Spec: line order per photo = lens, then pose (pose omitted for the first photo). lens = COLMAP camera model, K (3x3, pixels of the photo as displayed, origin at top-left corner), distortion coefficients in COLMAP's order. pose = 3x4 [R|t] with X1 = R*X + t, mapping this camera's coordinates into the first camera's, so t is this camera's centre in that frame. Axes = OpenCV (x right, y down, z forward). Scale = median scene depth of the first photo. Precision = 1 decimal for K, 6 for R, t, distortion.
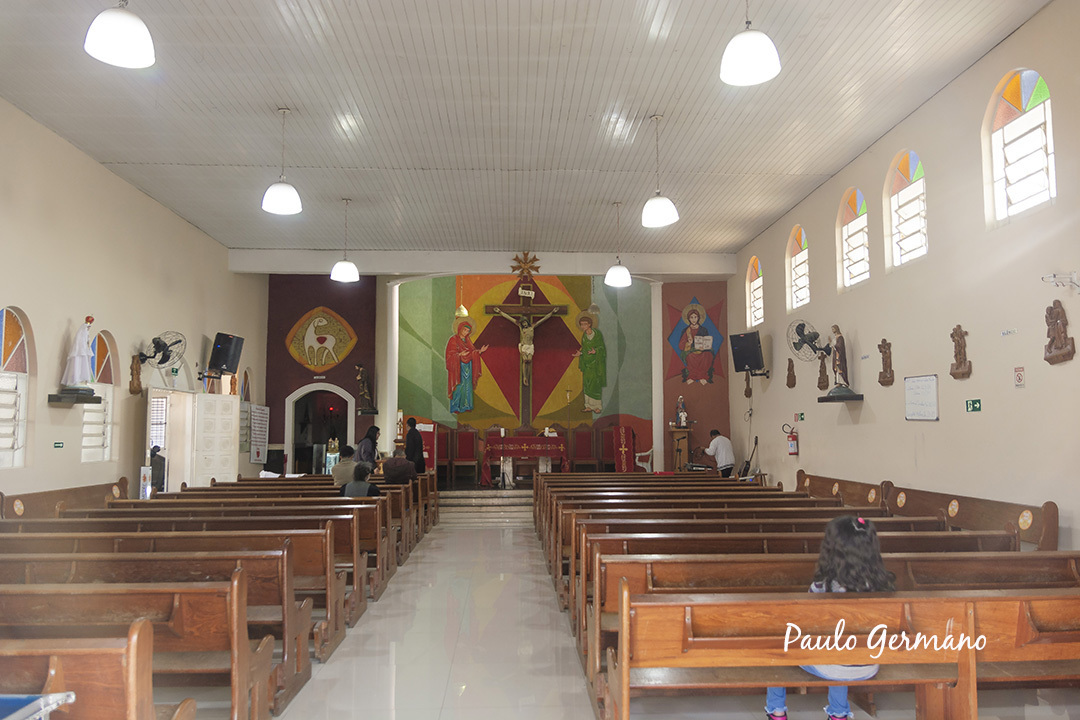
lens RADIAL K [[798.7, 0, 538.7], [0, 798.7, 360.9], [0, 0, 1]] dist [0.009400, -0.016882]
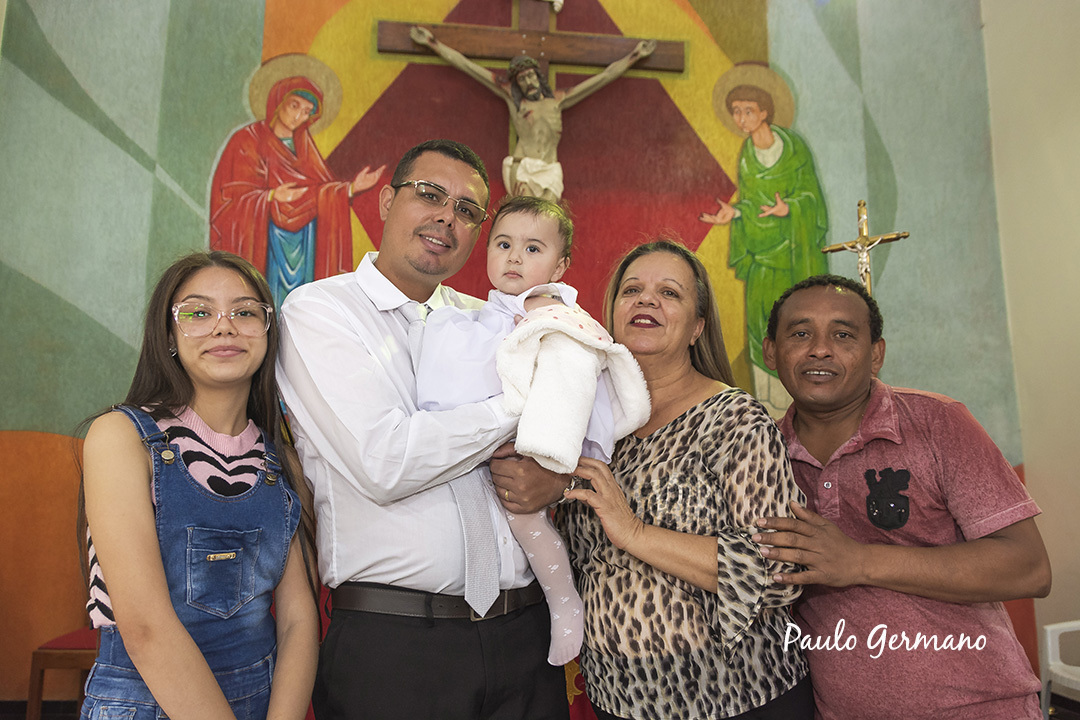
lens RADIAL K [[798.7, 0, 544.2], [0, 798.7, 358.6], [0, 0, 1]] dist [0.009400, -0.016882]
pose [[0.996914, 0.027824, 0.073406, -0.028873], [-0.021535, 0.996139, -0.085107, 0.062867], [-0.075491, 0.083264, 0.993664, 0.746413]]
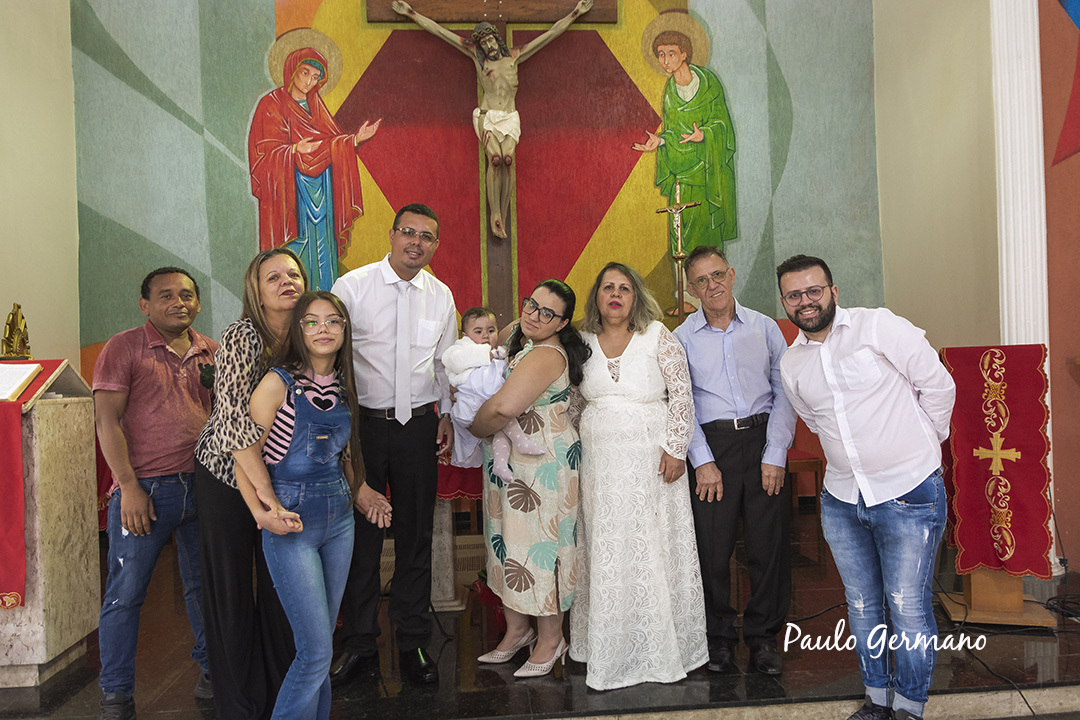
lens RADIAL K [[798.7, 0, 536.2], [0, 798.7, 359.3], [0, 0, 1]] dist [0.009400, -0.016882]
pose [[0.998369, -0.027708, 0.049908, -0.018396], [0.023404, 0.996119, 0.084846, 0.051764], [-0.052065, -0.083539, 0.995143, 0.664081]]
